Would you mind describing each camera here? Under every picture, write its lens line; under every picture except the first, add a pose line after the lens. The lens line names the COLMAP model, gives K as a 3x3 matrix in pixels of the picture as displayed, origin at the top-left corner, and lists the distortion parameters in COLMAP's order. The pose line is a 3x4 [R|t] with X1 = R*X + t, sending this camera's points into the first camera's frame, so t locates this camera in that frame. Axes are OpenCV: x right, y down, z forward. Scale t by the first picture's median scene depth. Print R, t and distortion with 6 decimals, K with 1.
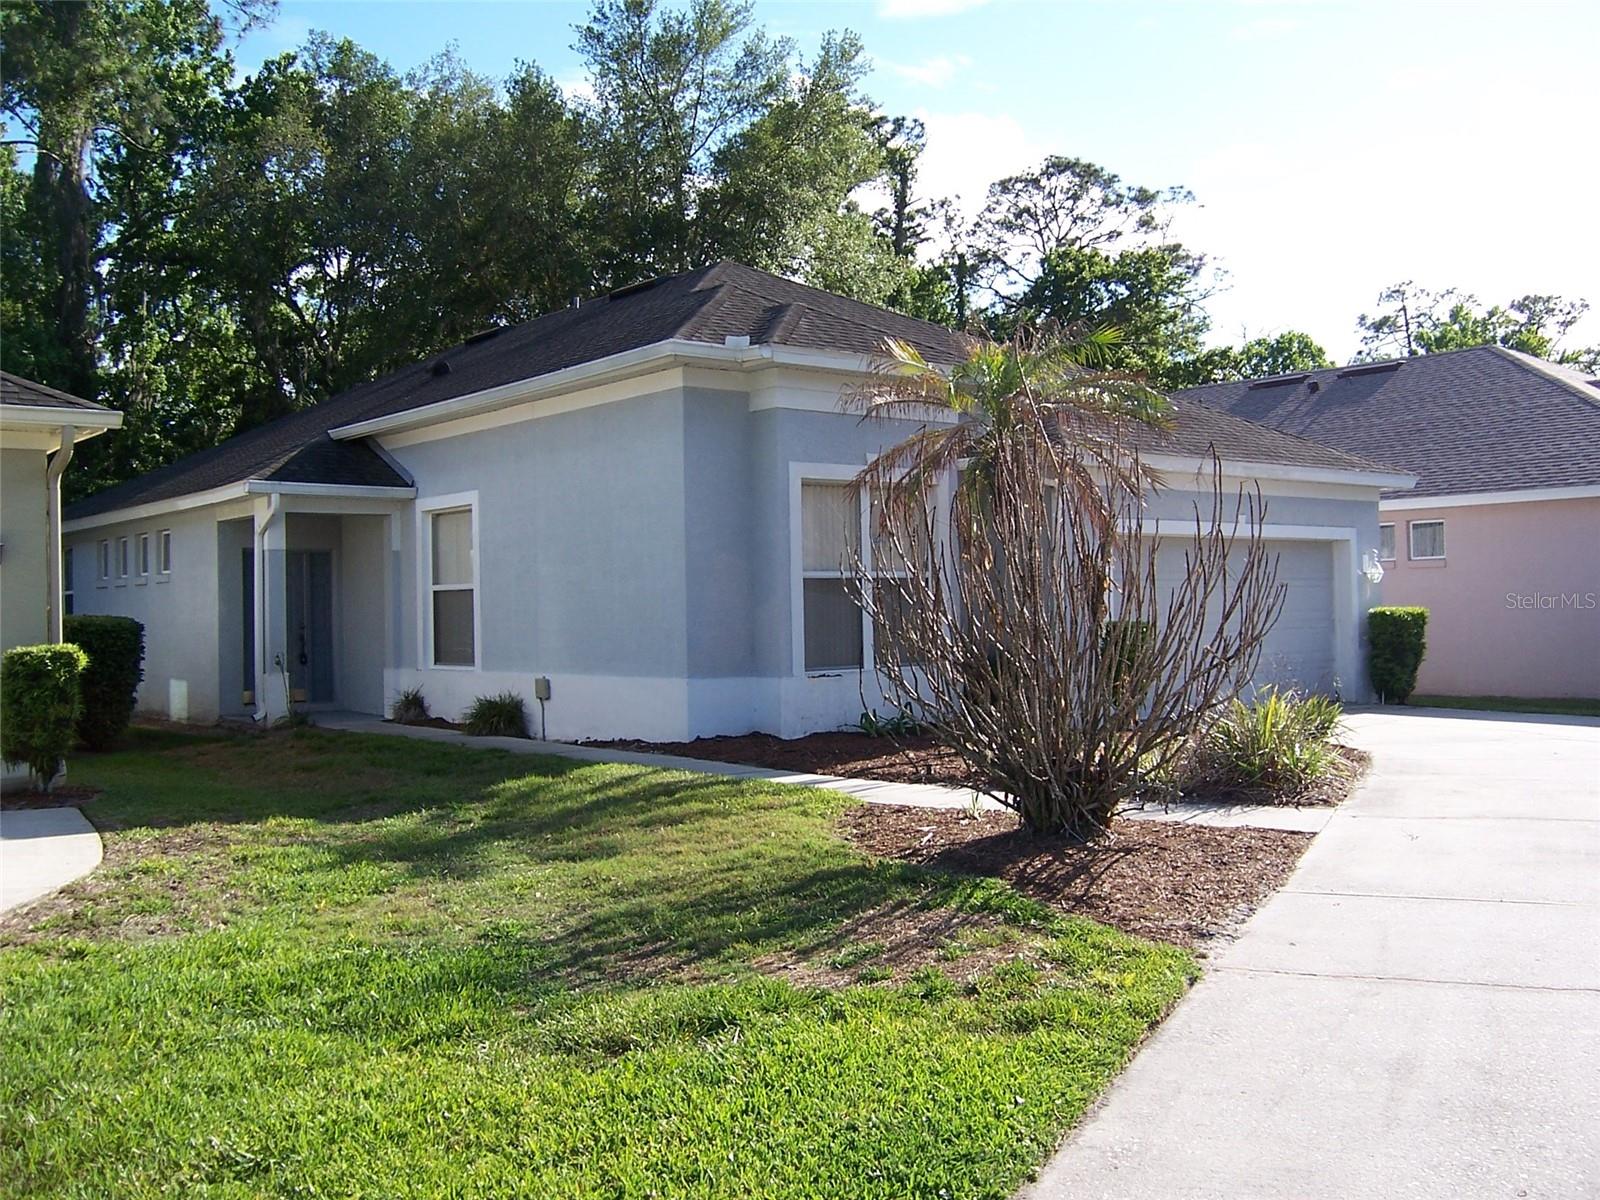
lens RADIAL K [[1536.7, 0, 805.7], [0, 1536.7, 591.4], [0, 0, 1]] dist [-0.148359, 0.194383]
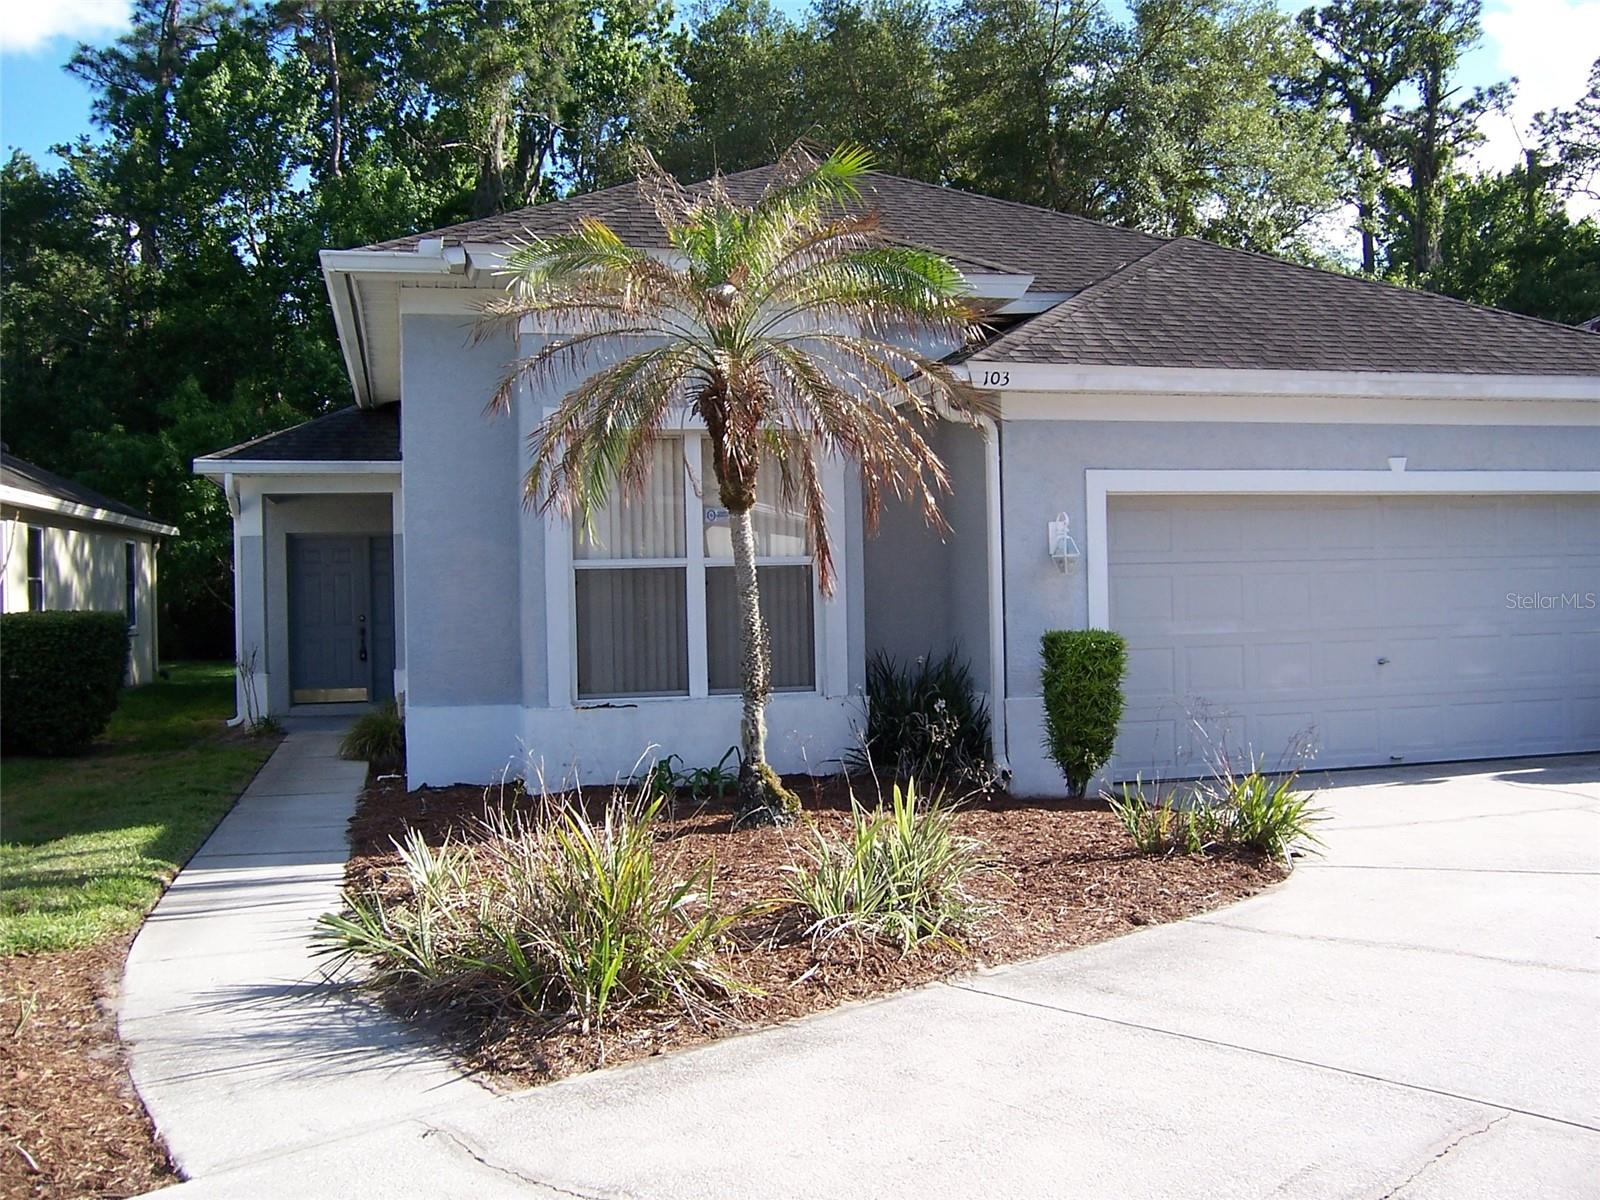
lens RADIAL K [[1536.7, 0, 805.7], [0, 1536.7, 591.4], [0, 0, 1]] dist [-0.148359, 0.194383]
pose [[0.904718, -0.000346, -0.426010, 0.095561], [0.010112, 0.999735, 0.020663, -0.002902], [0.425890, -0.023002, 0.904482, 0.094458]]
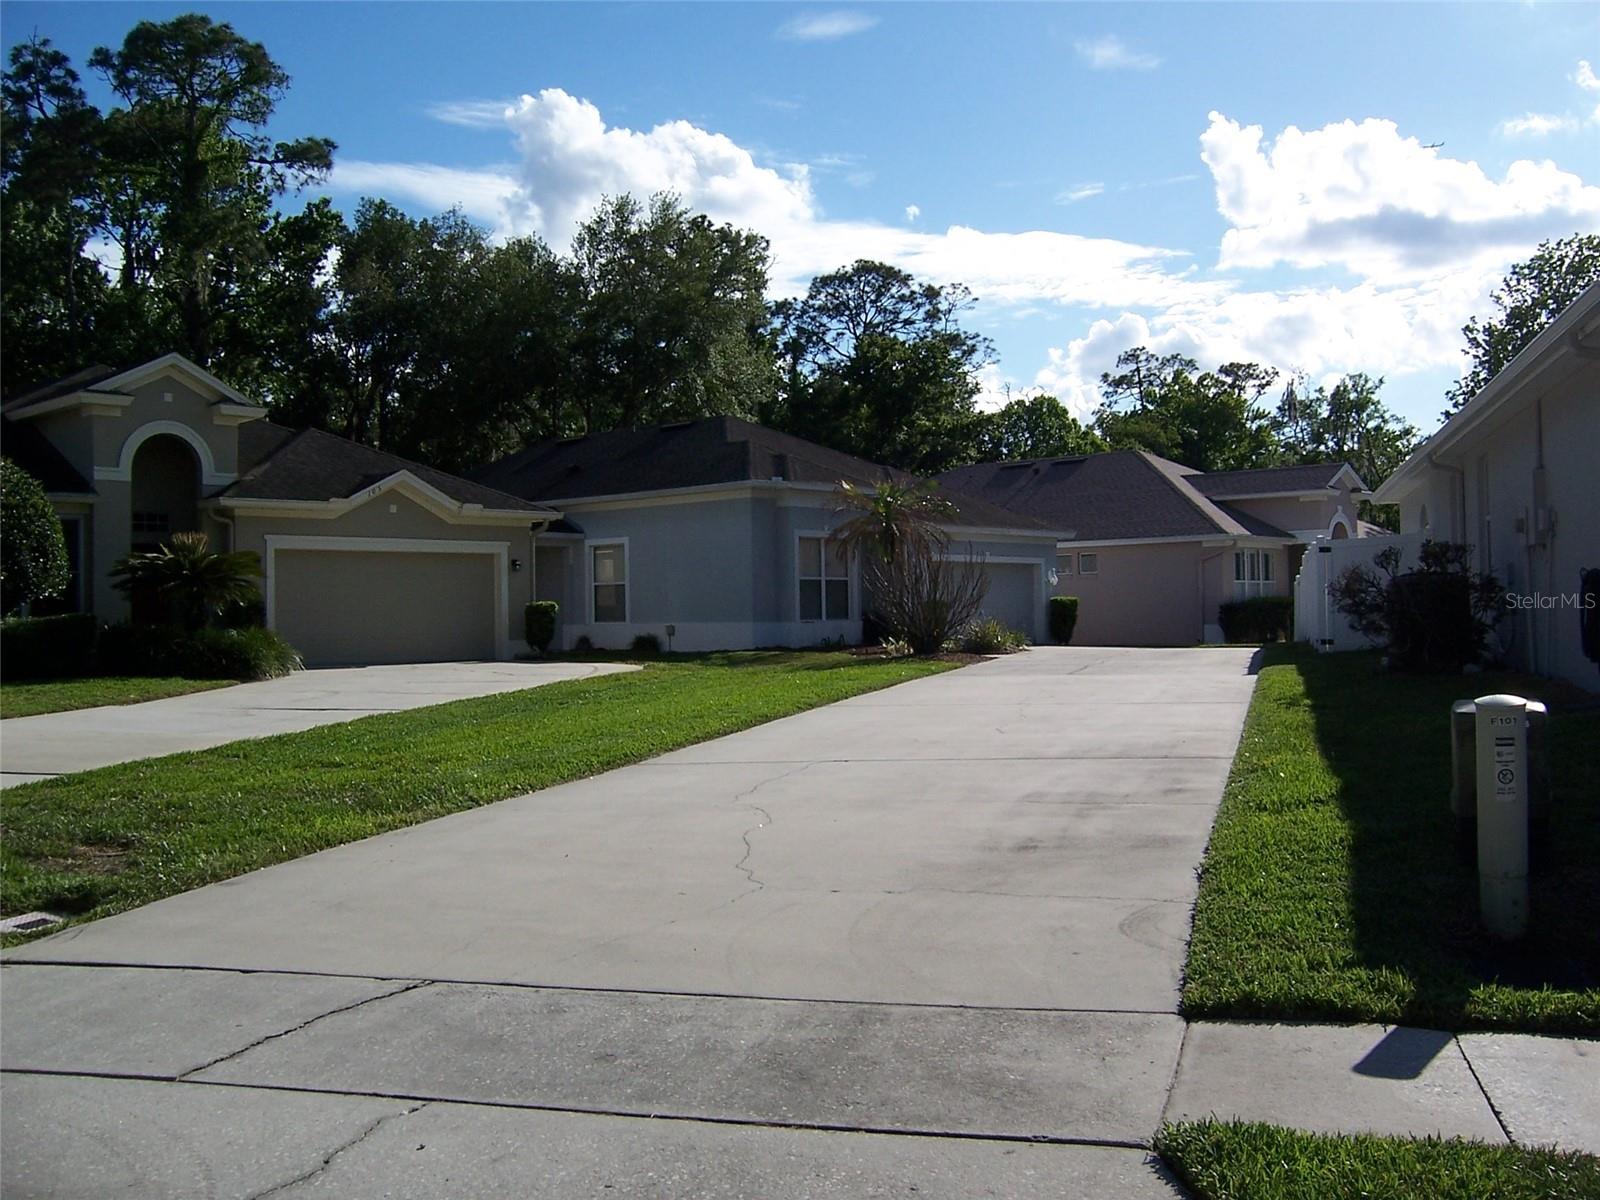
lens RADIAL K [[1536.7, 0, 805.7], [0, 1536.7, 591.4], [0, 0, 1]] dist [-0.148359, 0.194383]
pose [[0.989568, 0.006993, 0.143900, -0.078161], [-0.005944, 0.999953, -0.007716, 0.006492], [-0.143947, 0.006780, 0.989562, -0.310847]]
